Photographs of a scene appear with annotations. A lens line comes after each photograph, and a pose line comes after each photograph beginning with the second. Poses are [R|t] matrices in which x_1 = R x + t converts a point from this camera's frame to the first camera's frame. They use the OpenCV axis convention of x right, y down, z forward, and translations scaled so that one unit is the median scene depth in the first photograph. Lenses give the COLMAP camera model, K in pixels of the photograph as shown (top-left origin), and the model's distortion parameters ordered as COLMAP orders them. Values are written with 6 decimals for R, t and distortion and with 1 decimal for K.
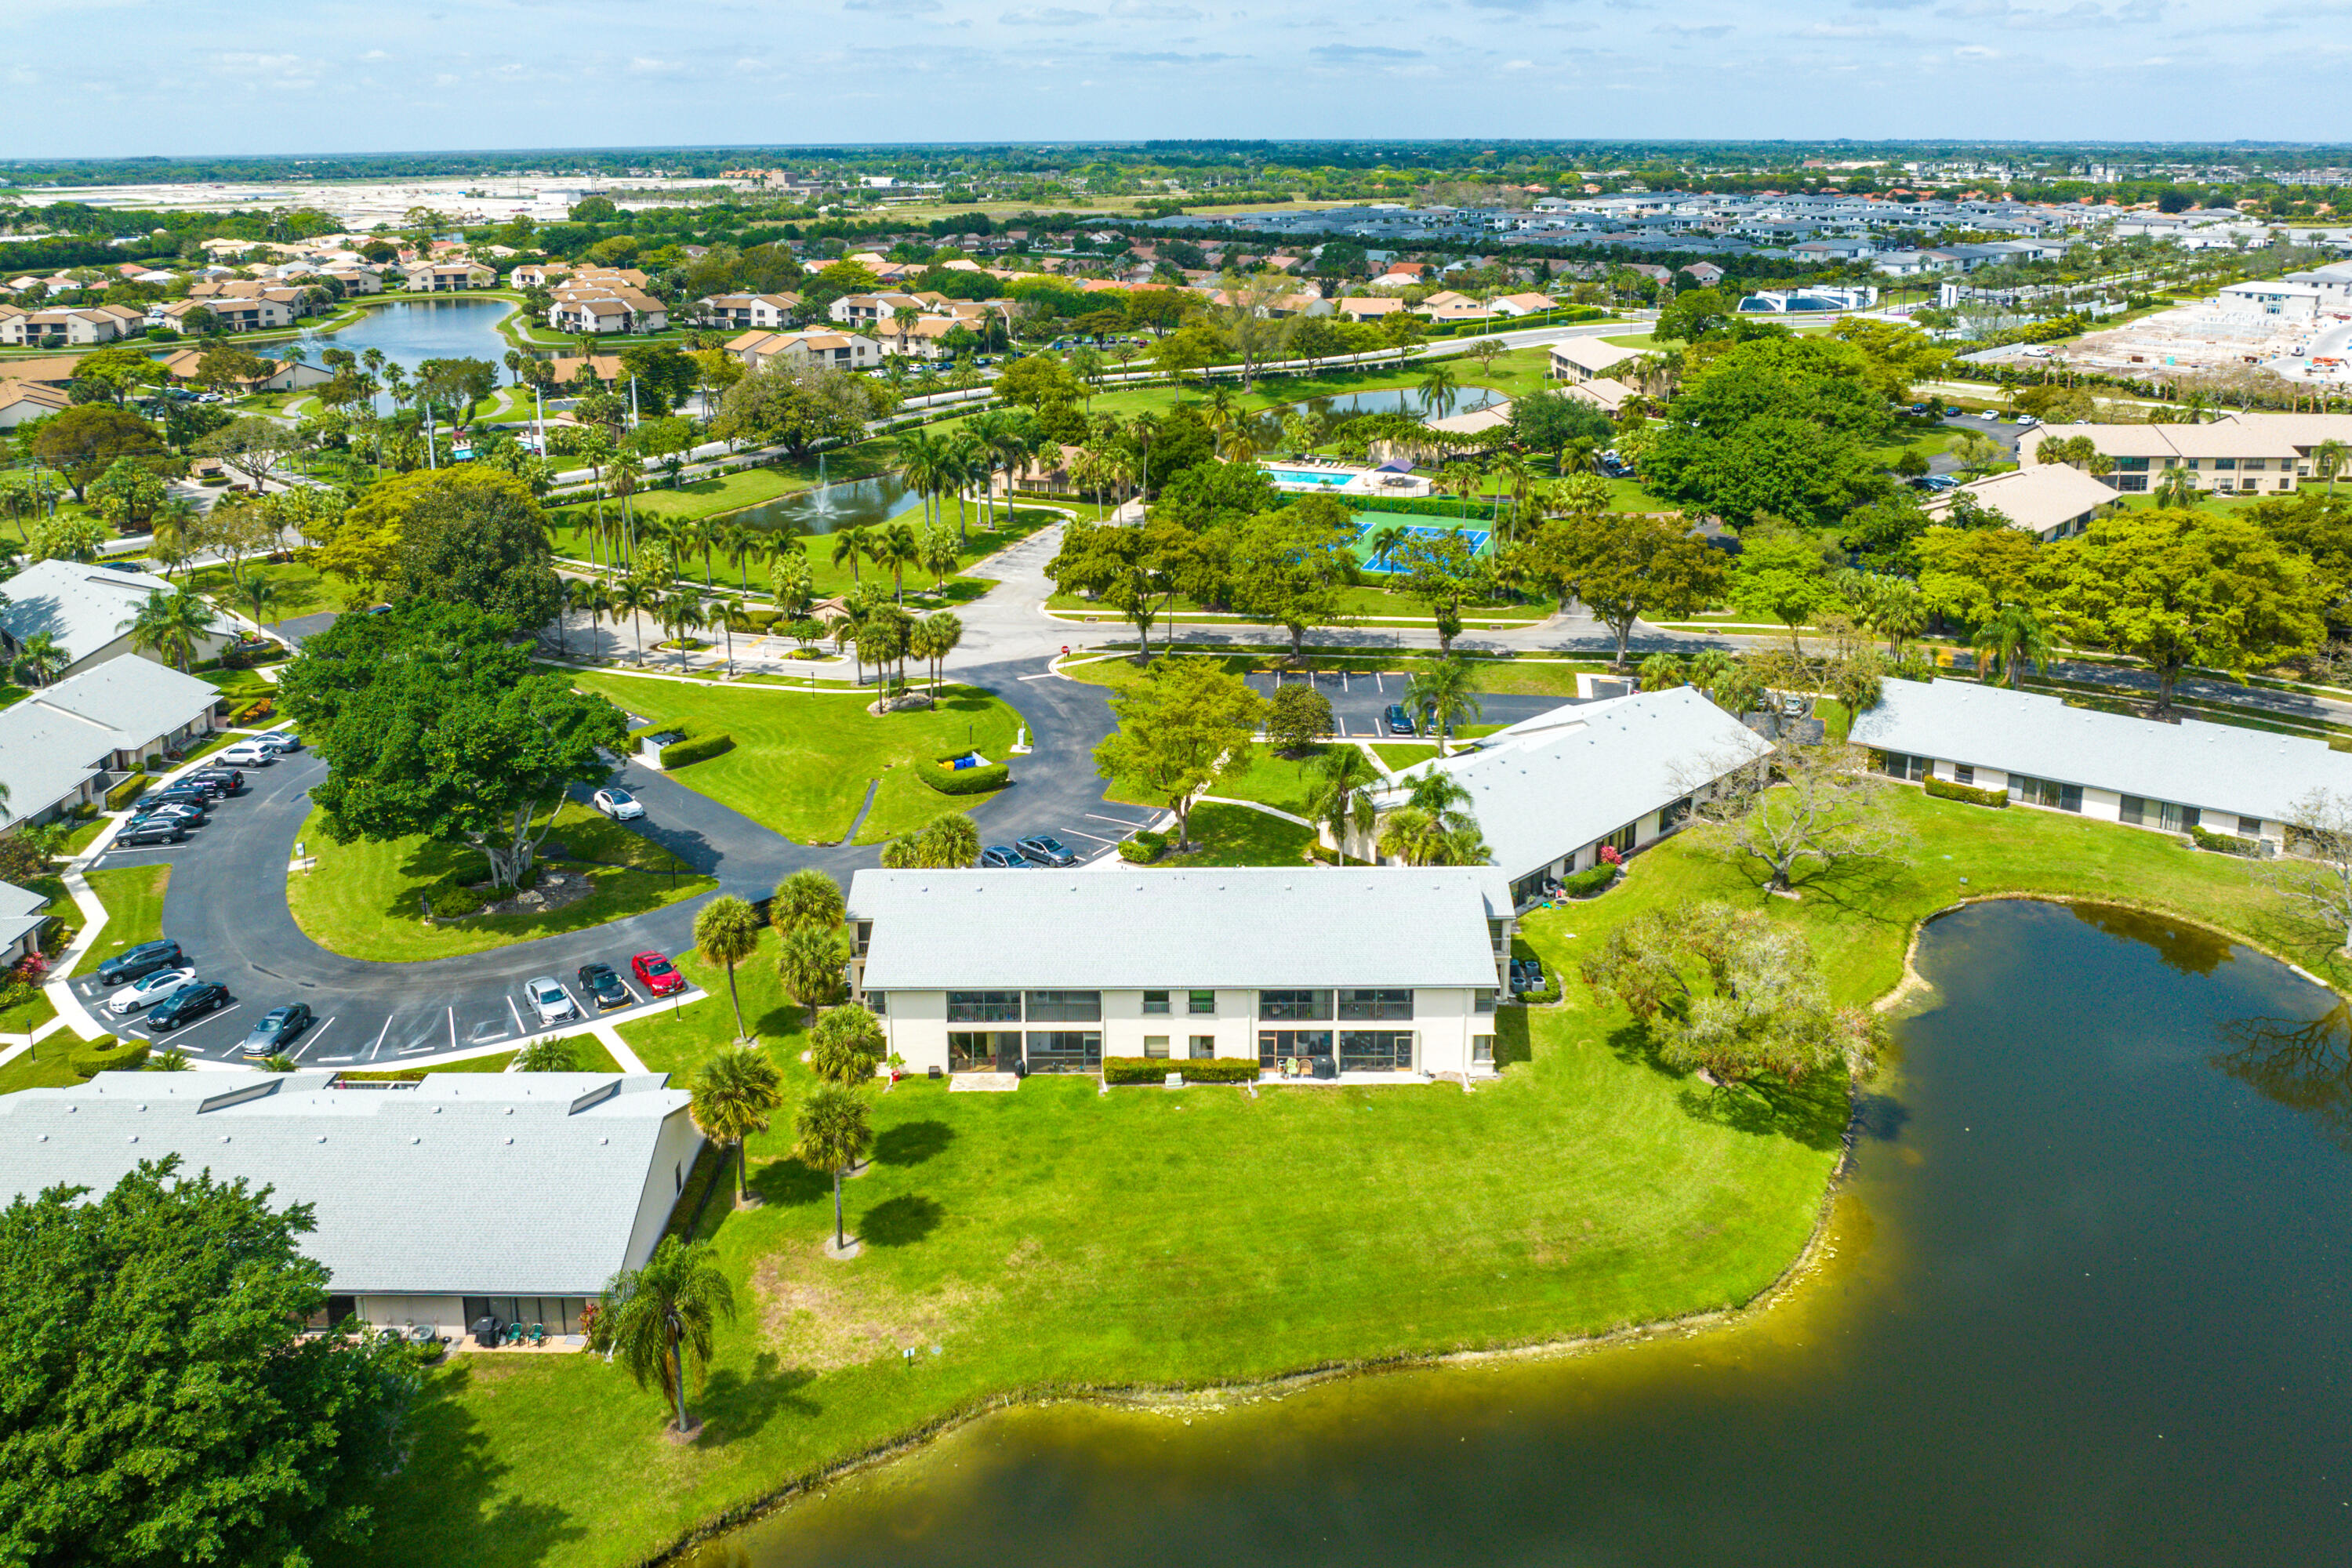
lens RADIAL K [[1692.8, 0, 1175.5], [0, 1692.8, 754.4], [0, 0, 1]] dist [-0.042329, -0.002793]
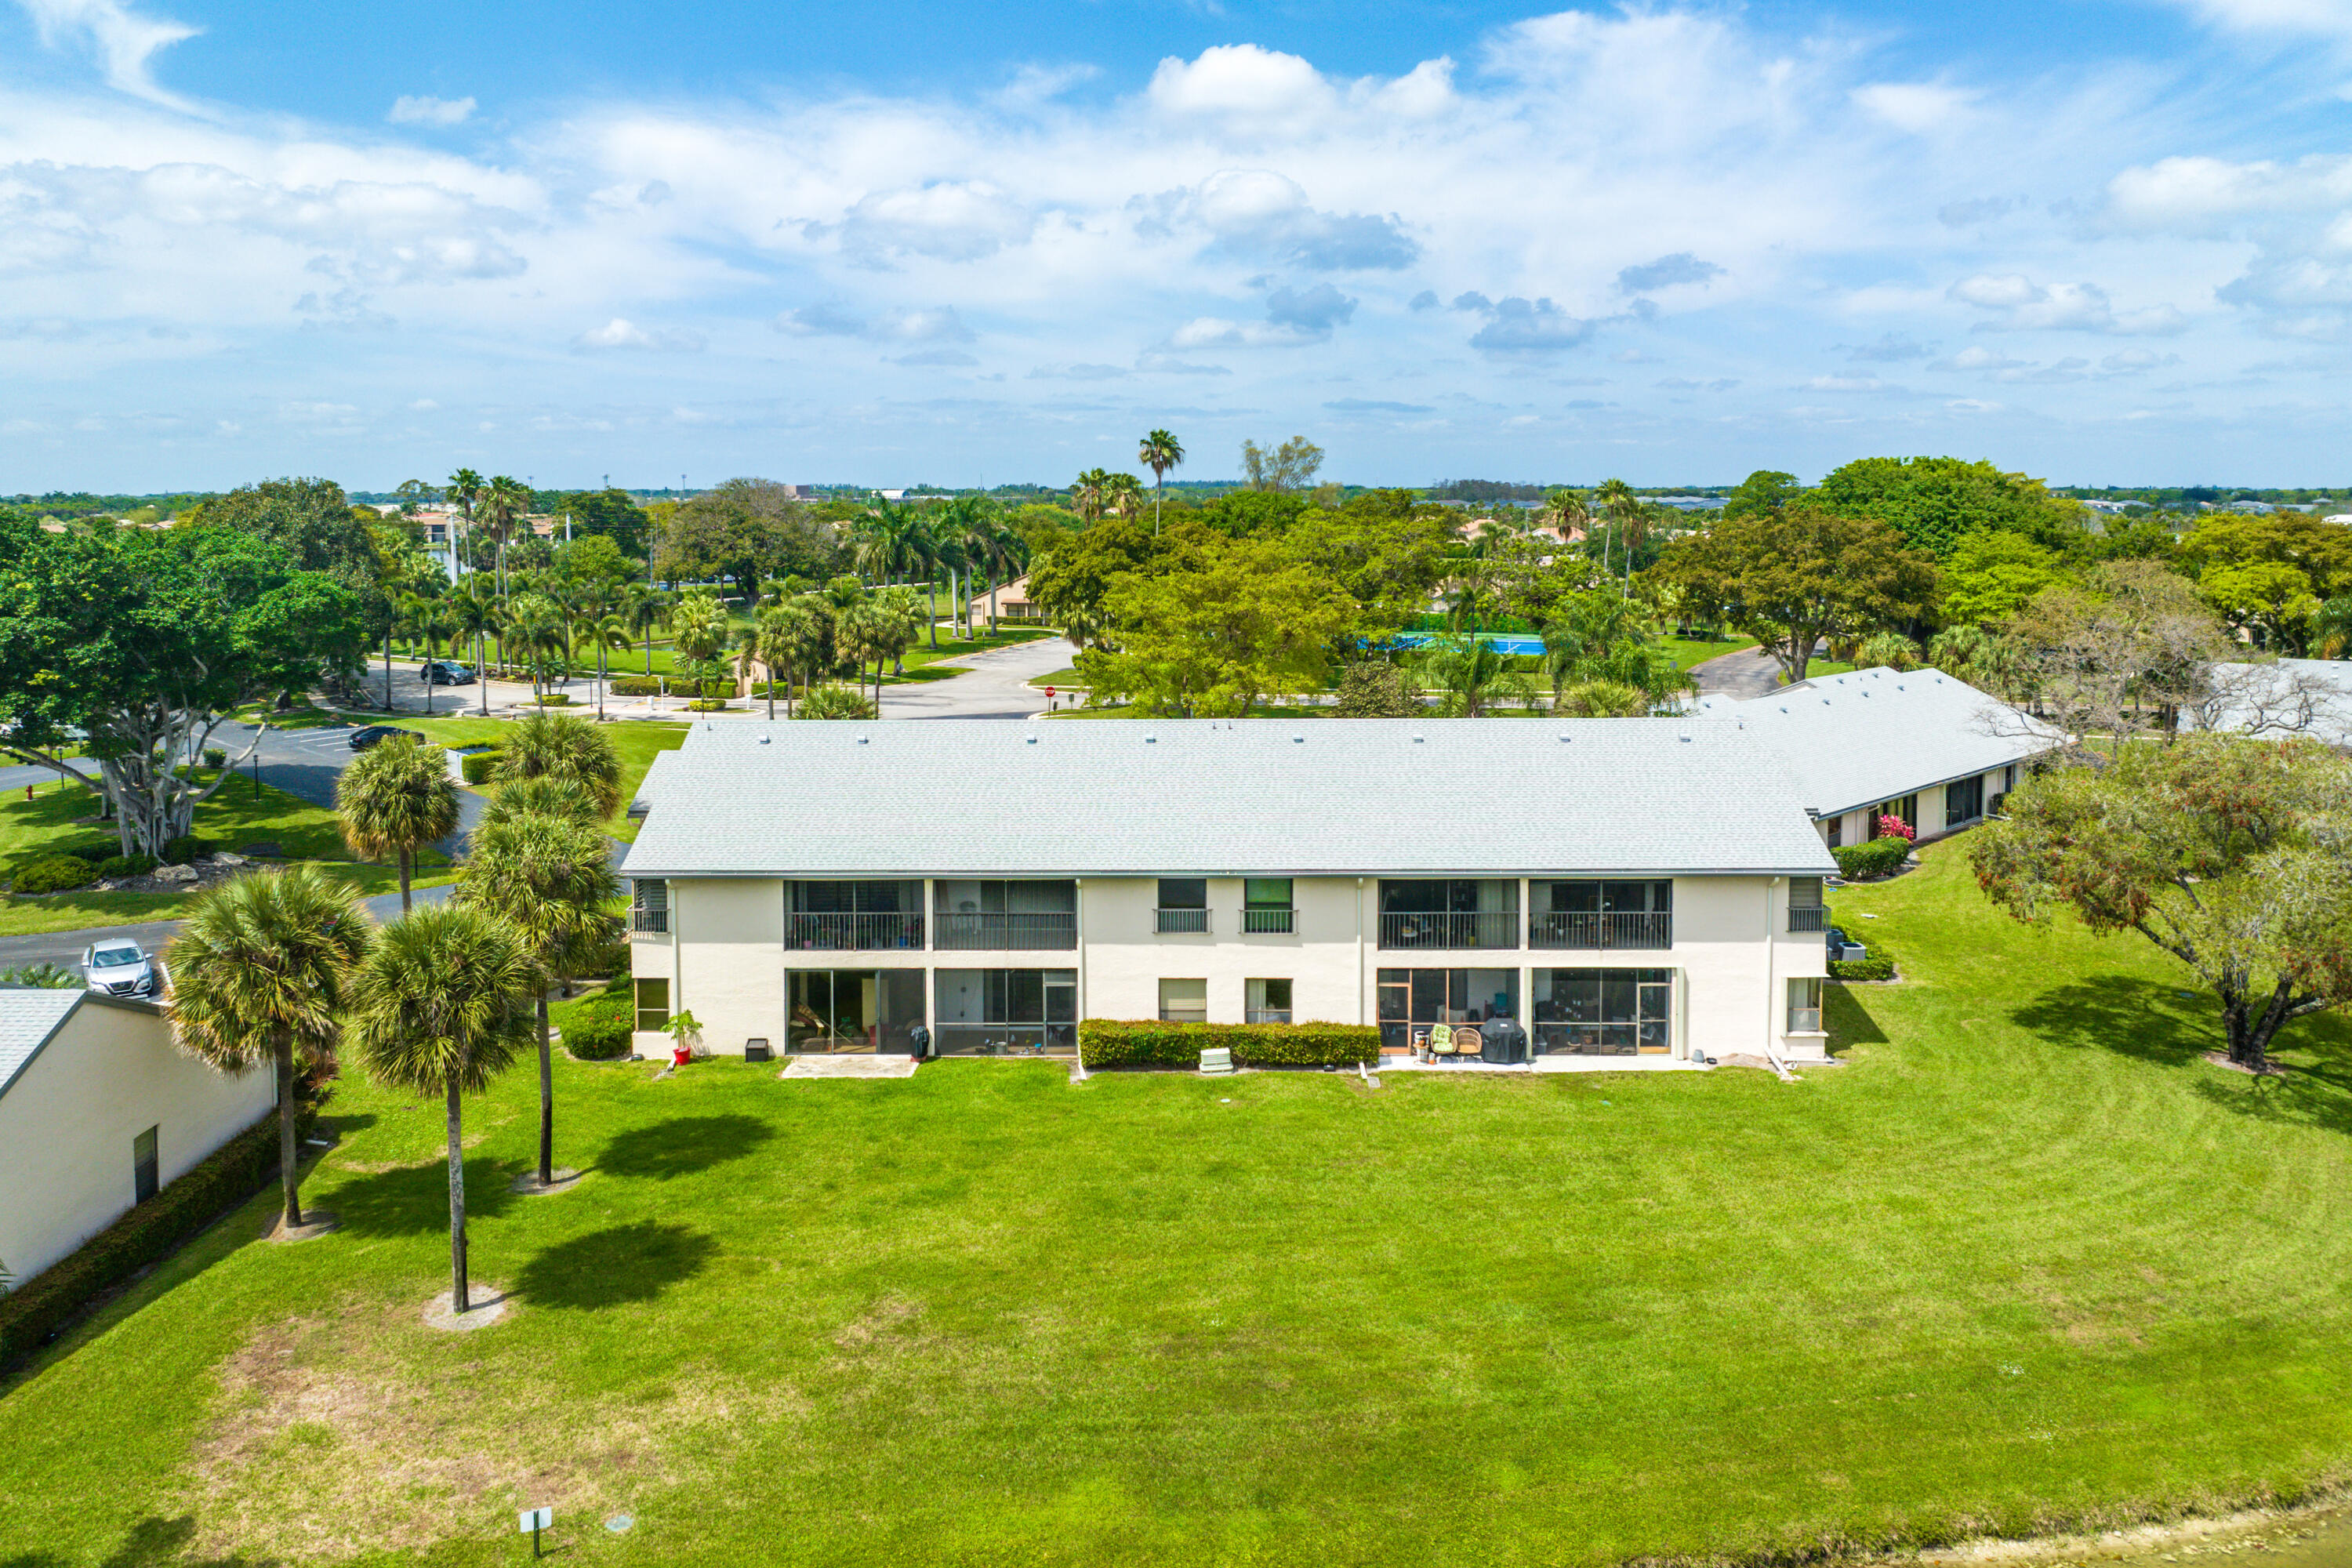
lens RADIAL K [[1692.8, 0, 1167.9], [0, 1692.8, 774.8], [0, 0, 1]] dist [-0.042329, -0.002793]
pose [[0.999955, 0.001330, -0.009357, -0.010974], [-0.003175, 0.979785, -0.200027, 0.210720], [0.008902, 0.200047, 0.979746, 0.476584]]
